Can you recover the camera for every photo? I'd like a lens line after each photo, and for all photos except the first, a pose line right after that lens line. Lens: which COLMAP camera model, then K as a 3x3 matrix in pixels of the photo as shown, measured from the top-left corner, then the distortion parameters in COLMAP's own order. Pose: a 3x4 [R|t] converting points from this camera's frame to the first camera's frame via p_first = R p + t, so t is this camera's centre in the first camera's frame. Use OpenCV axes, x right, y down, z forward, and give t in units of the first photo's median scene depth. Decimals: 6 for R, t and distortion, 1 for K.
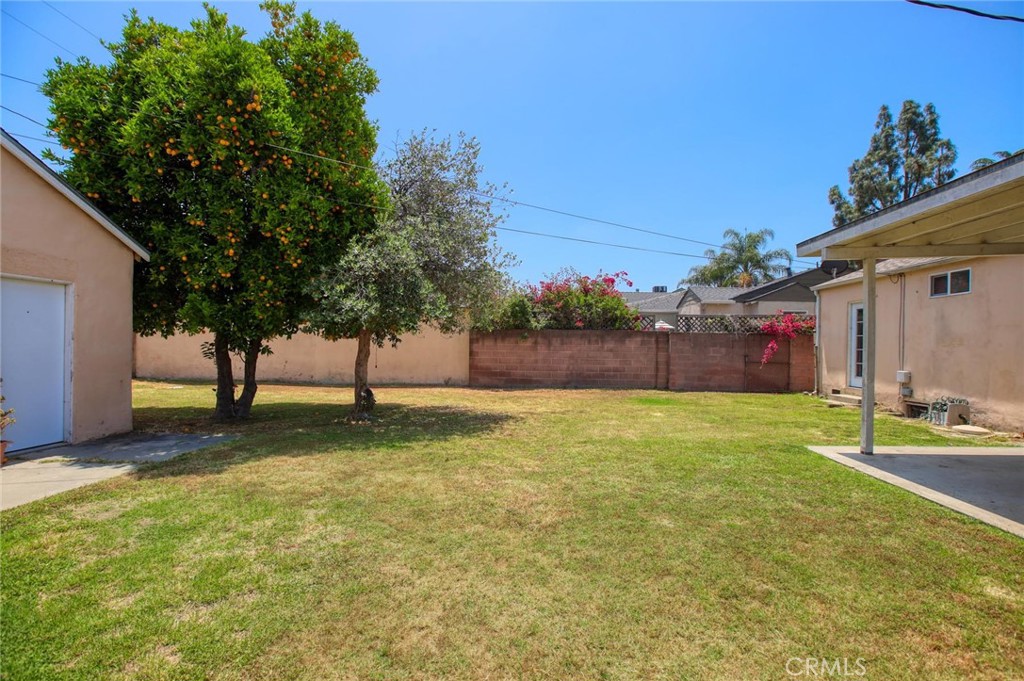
lens RADIAL K [[480.9, 0, 520.1], [0, 480.9, 344.5], [0, 0, 1]] dist [-0.010540, 0.000640]
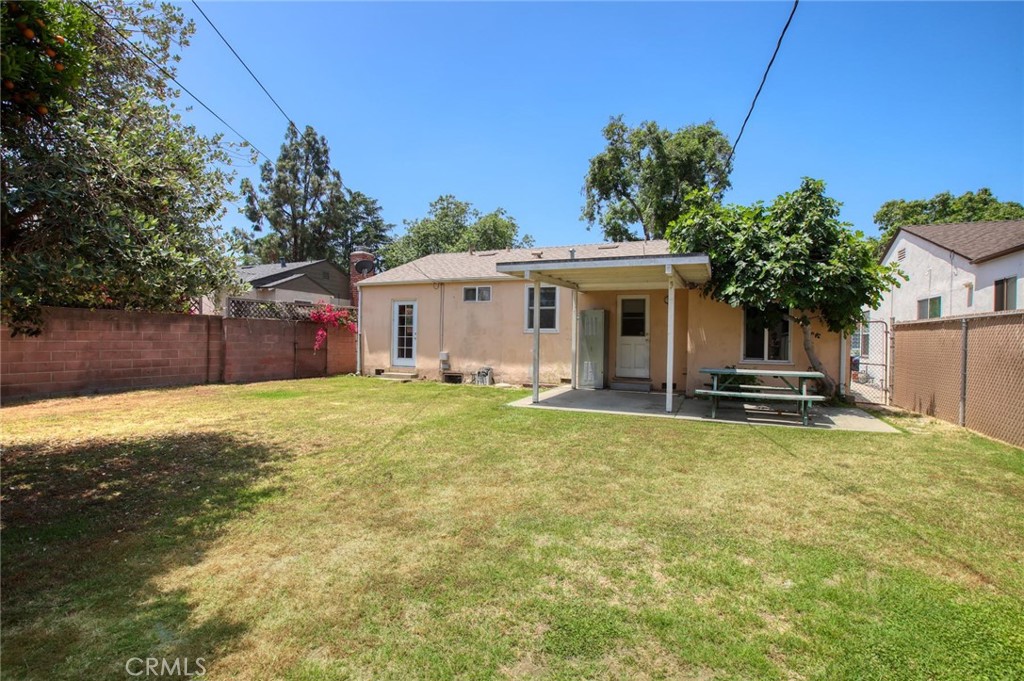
lens RADIAL K [[480.9, 0, 520.1], [0, 480.9, 344.5], [0, 0, 1]] dist [-0.010540, 0.000640]
pose [[0.346227, -0.018397, 0.937971, -0.316339], [-0.010313, 0.999673, 0.023414, -0.001794], [-0.938094, -0.017780, 0.345924, 0.198205]]
